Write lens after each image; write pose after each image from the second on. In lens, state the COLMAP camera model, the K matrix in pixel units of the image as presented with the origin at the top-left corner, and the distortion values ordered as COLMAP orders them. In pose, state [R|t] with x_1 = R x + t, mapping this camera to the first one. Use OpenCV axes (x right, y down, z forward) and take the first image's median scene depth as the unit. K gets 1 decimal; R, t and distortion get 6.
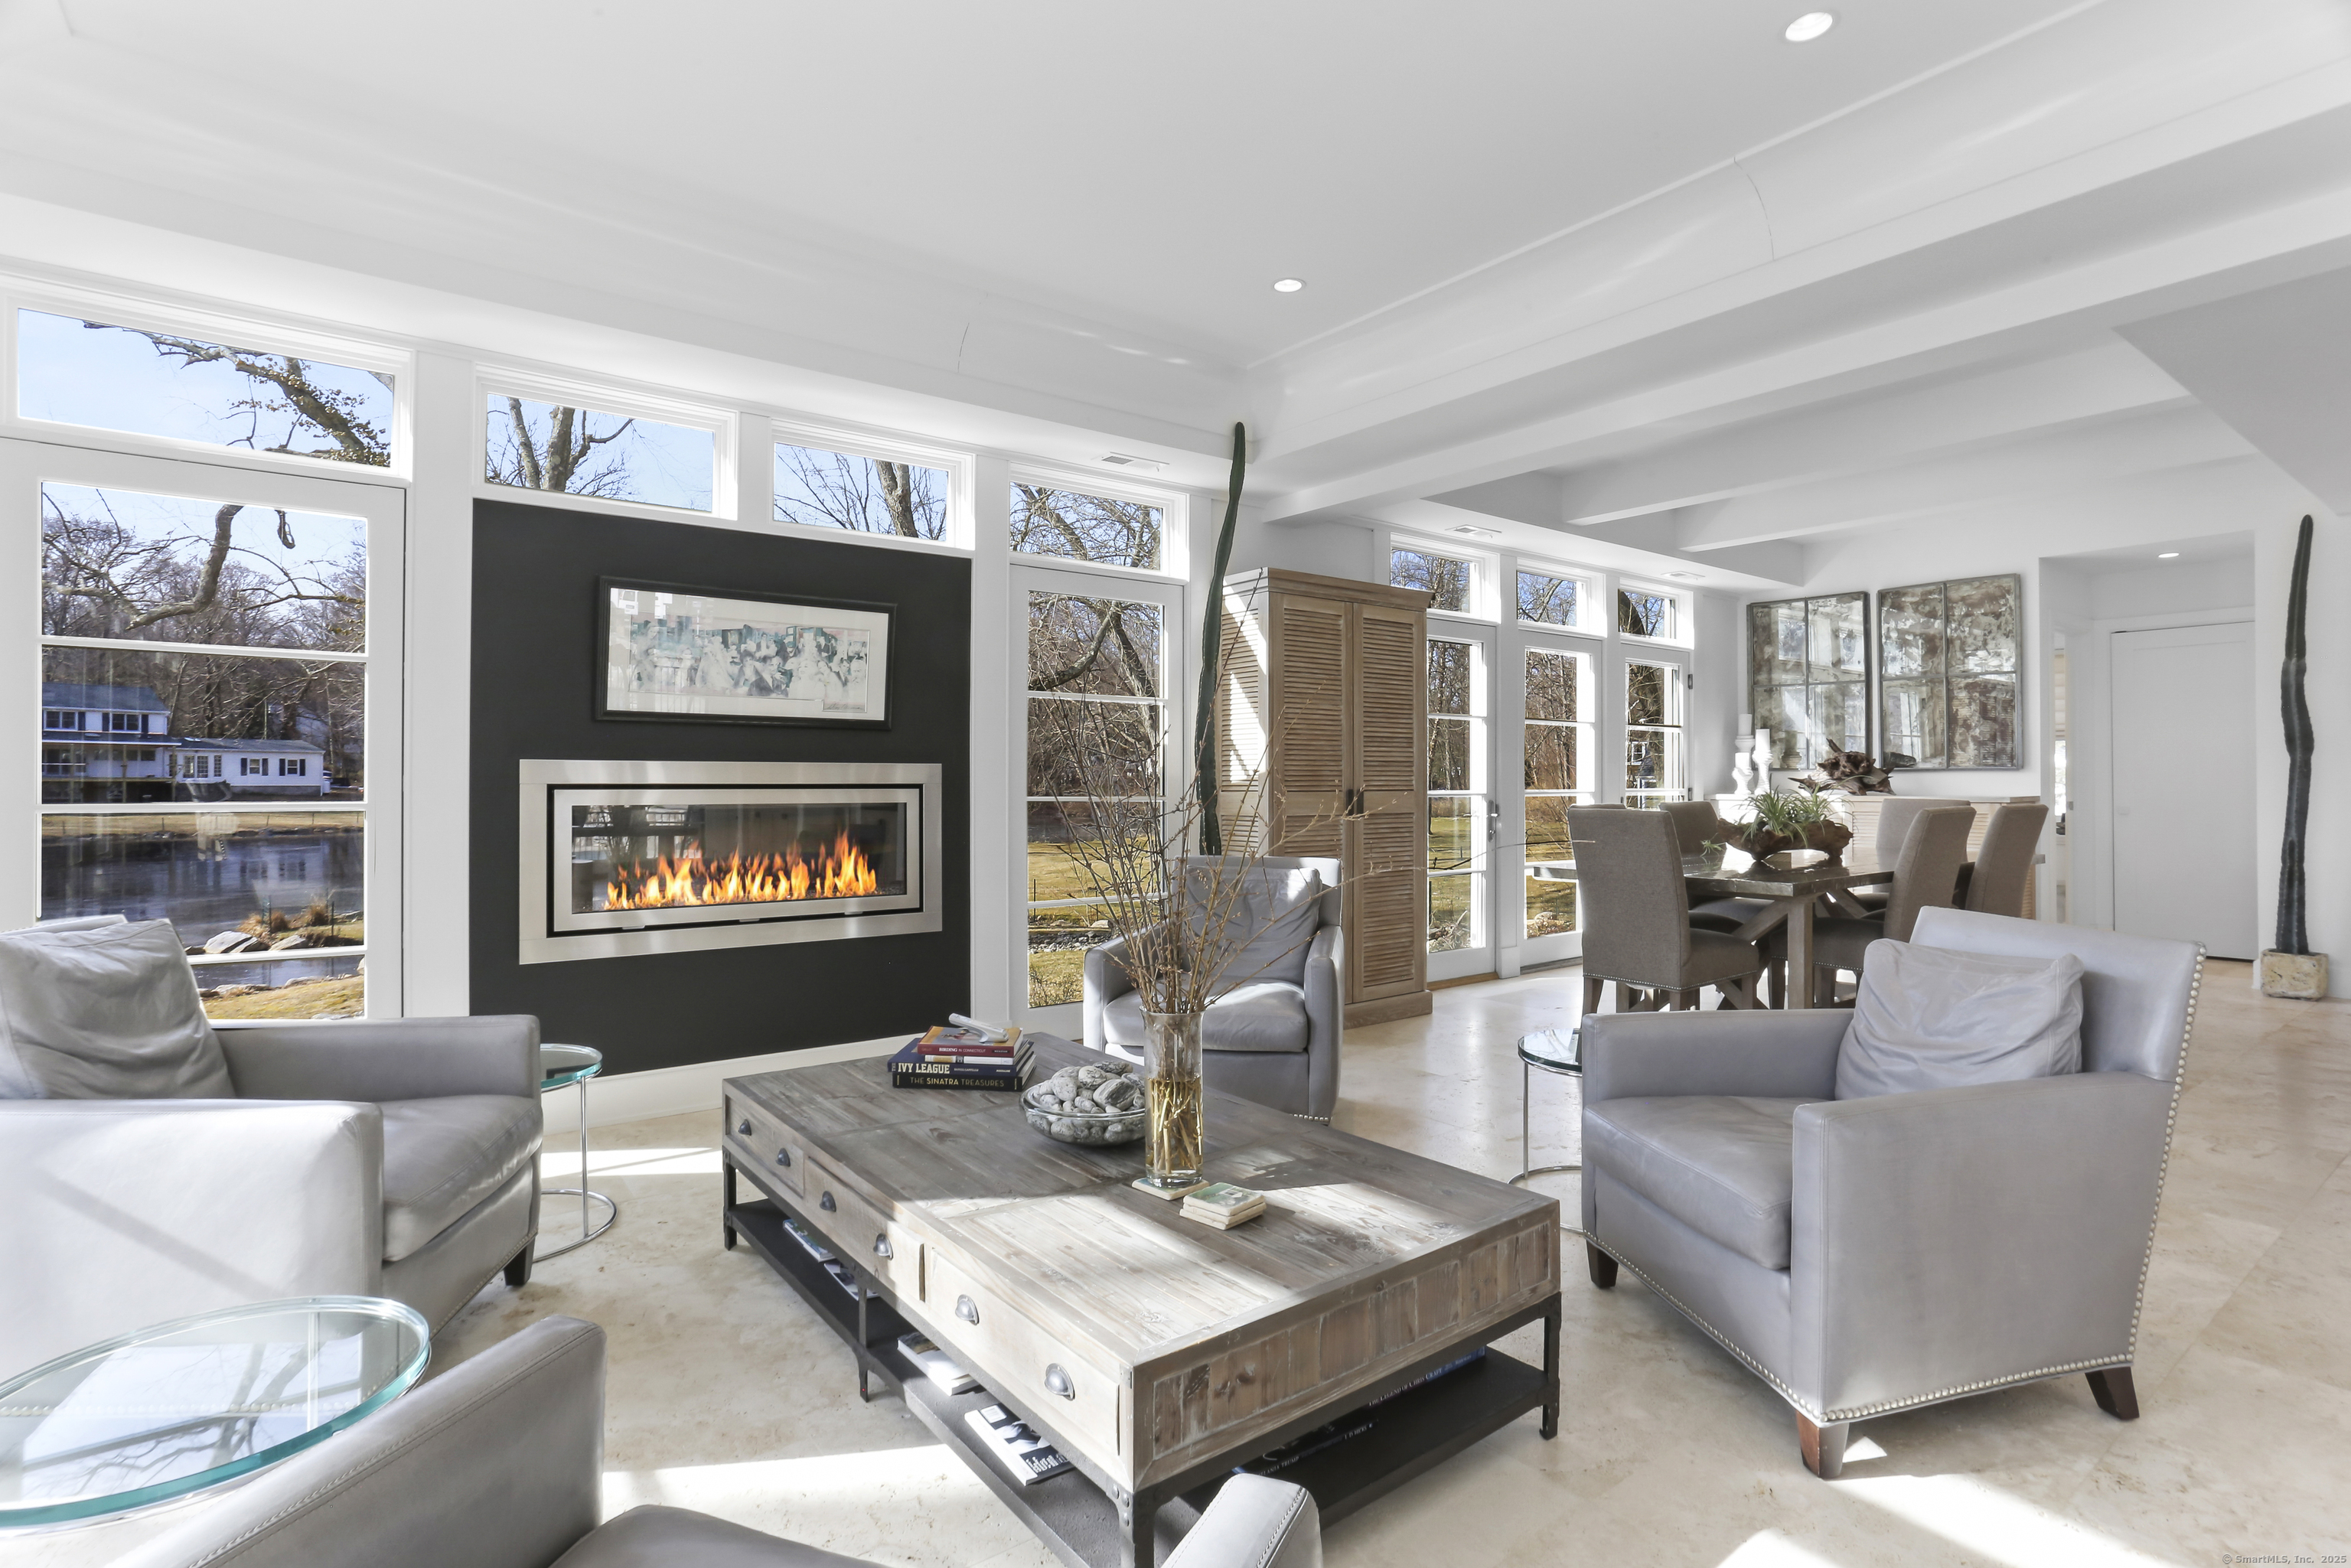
lens RADIAL K [[1154.1, 0, 1191.3], [0, 1154.1, 780.2], [0, 0, 1]] dist [-0.023434, 0.008775]
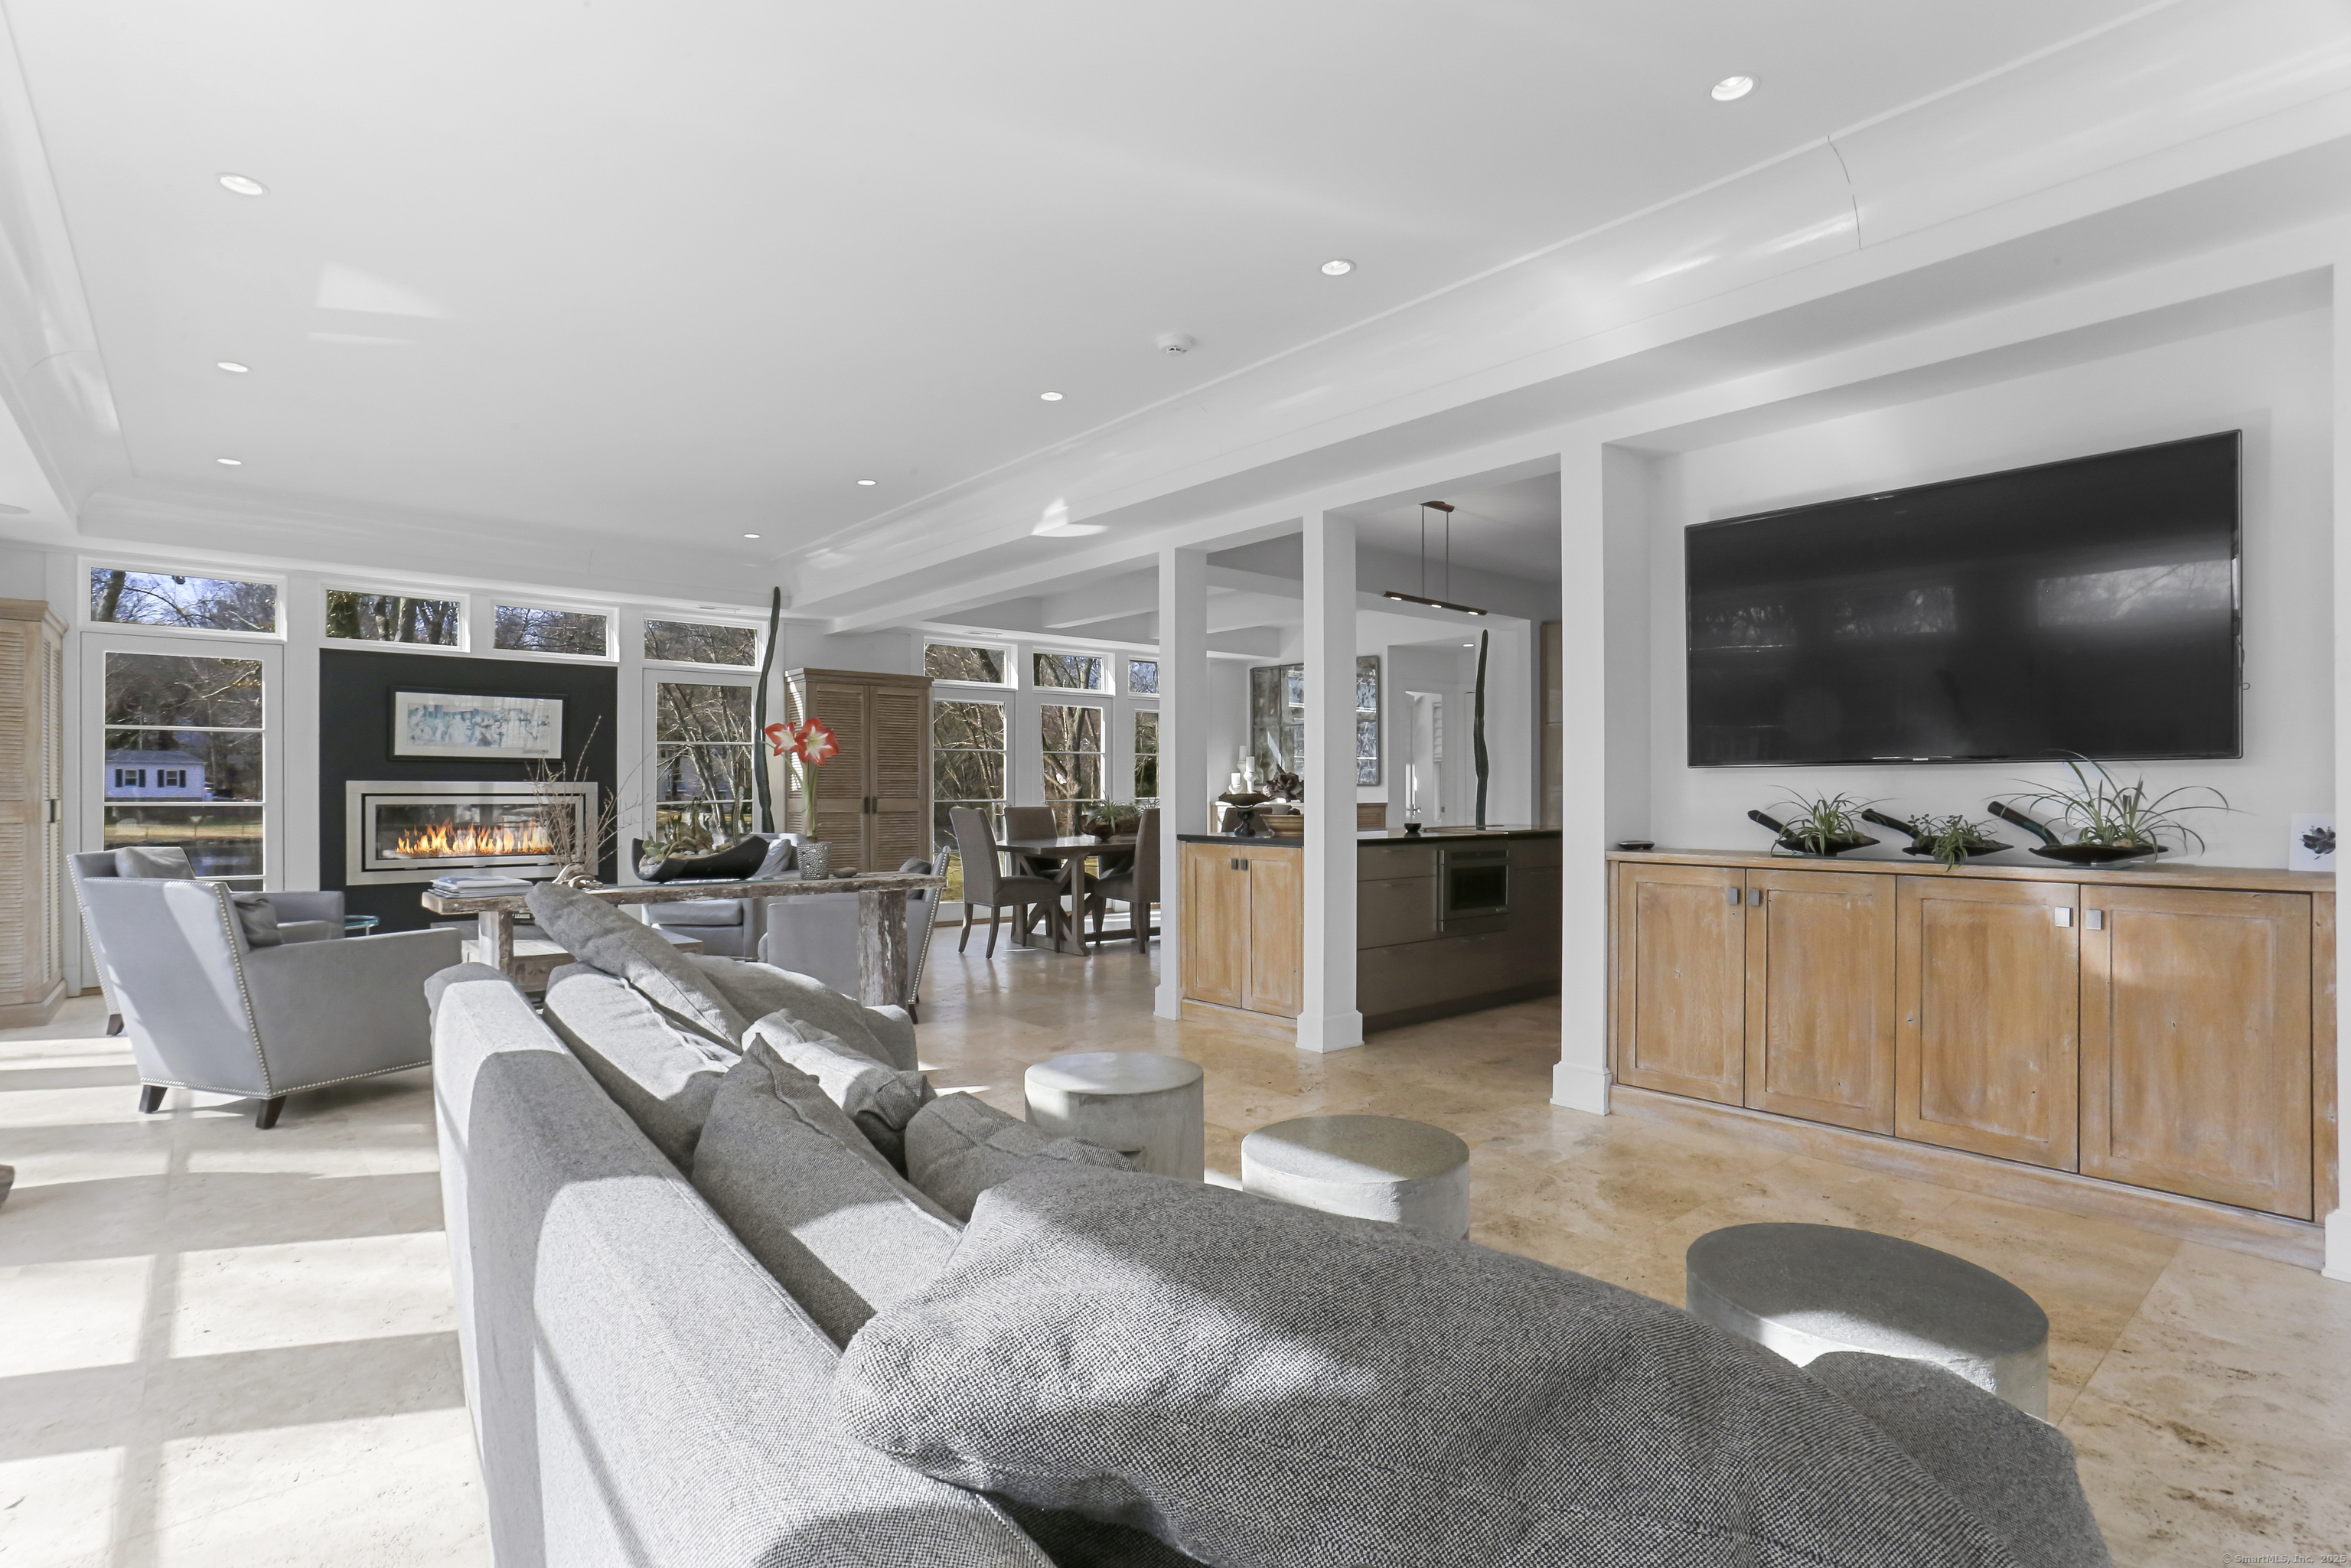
lens RADIAL K [[1154.1, 0, 1177.0], [0, 1154.1, 807.7], [0, 0, 1]] dist [-0.023434, 0.008775]
pose [[0.998358, -0.000767, 0.057271, 0.617864], [-0.000037, 0.999901, 0.014038, 0.000367], [-0.057276, -0.014017, 0.998260, -0.885916]]
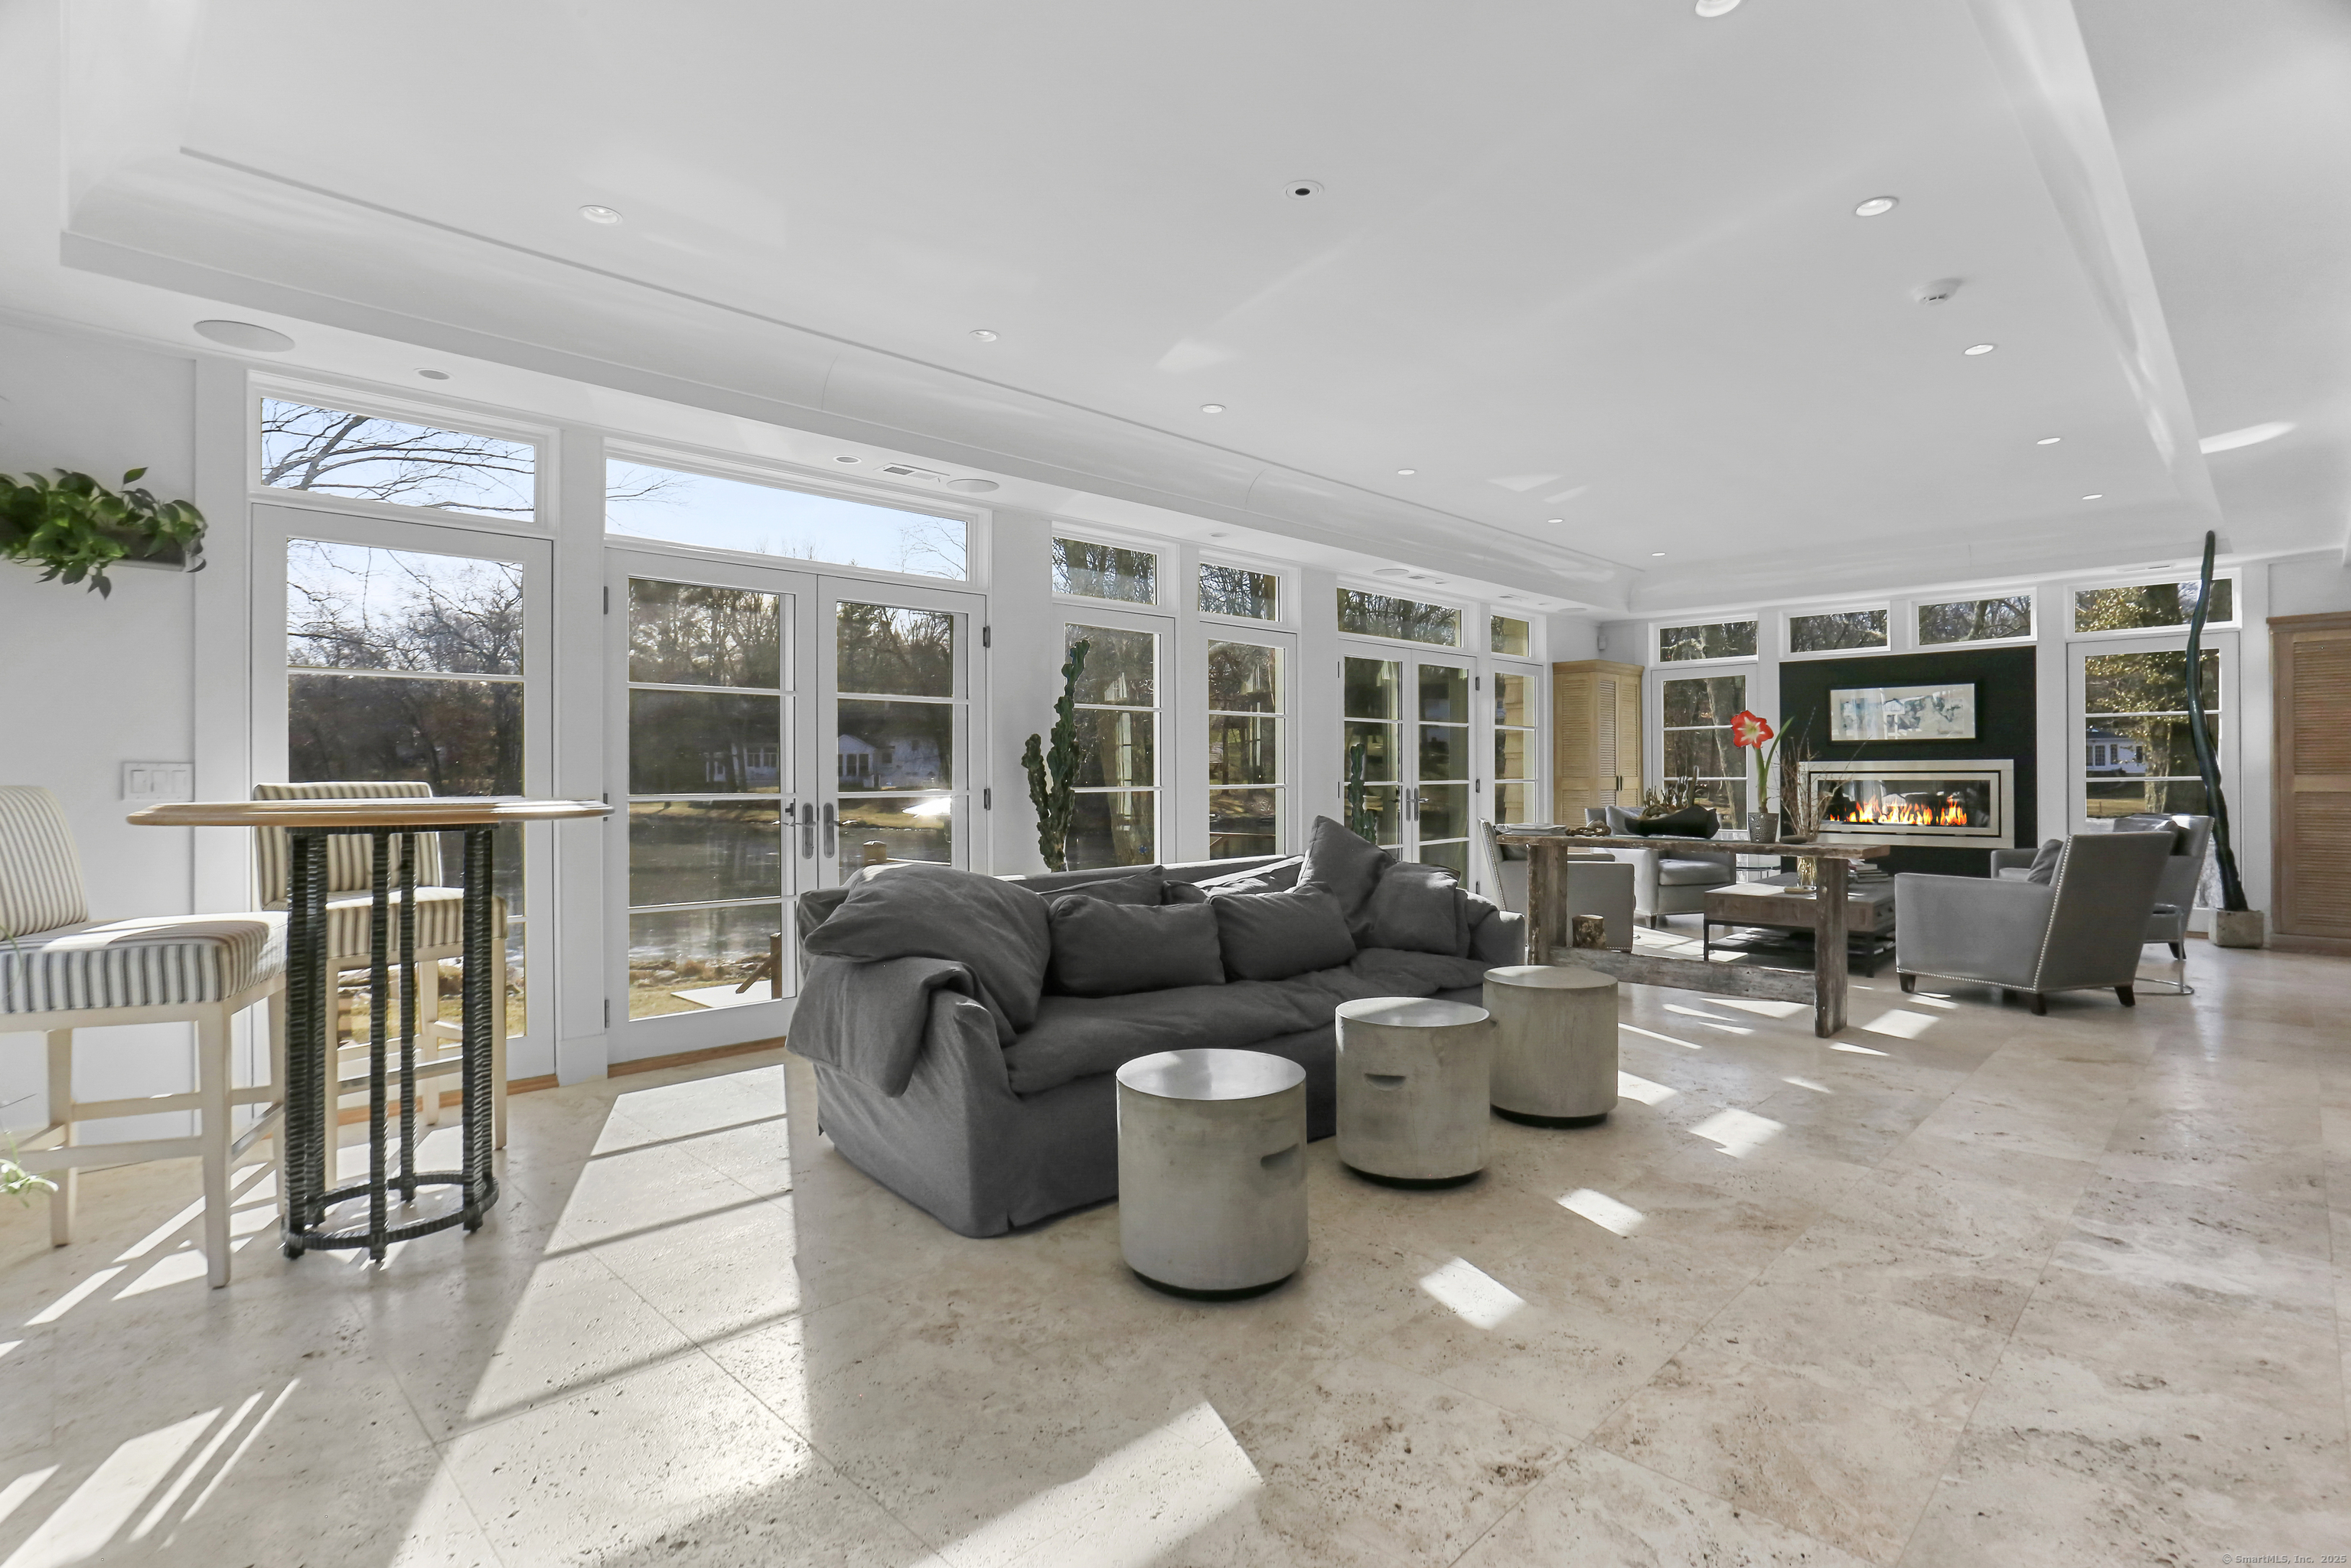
lens RADIAL K [[1154.1, 0, 1185.8], [0, 1154.1, 784.1], [0, 0, 1]] dist [-0.023434, 0.008775]
pose [[0.150781, 0.007829, -0.988536, 1.486926], [0.007553, 0.999930, 0.009072, -0.001666], [0.988538, -0.008834, 0.150711, -0.629909]]
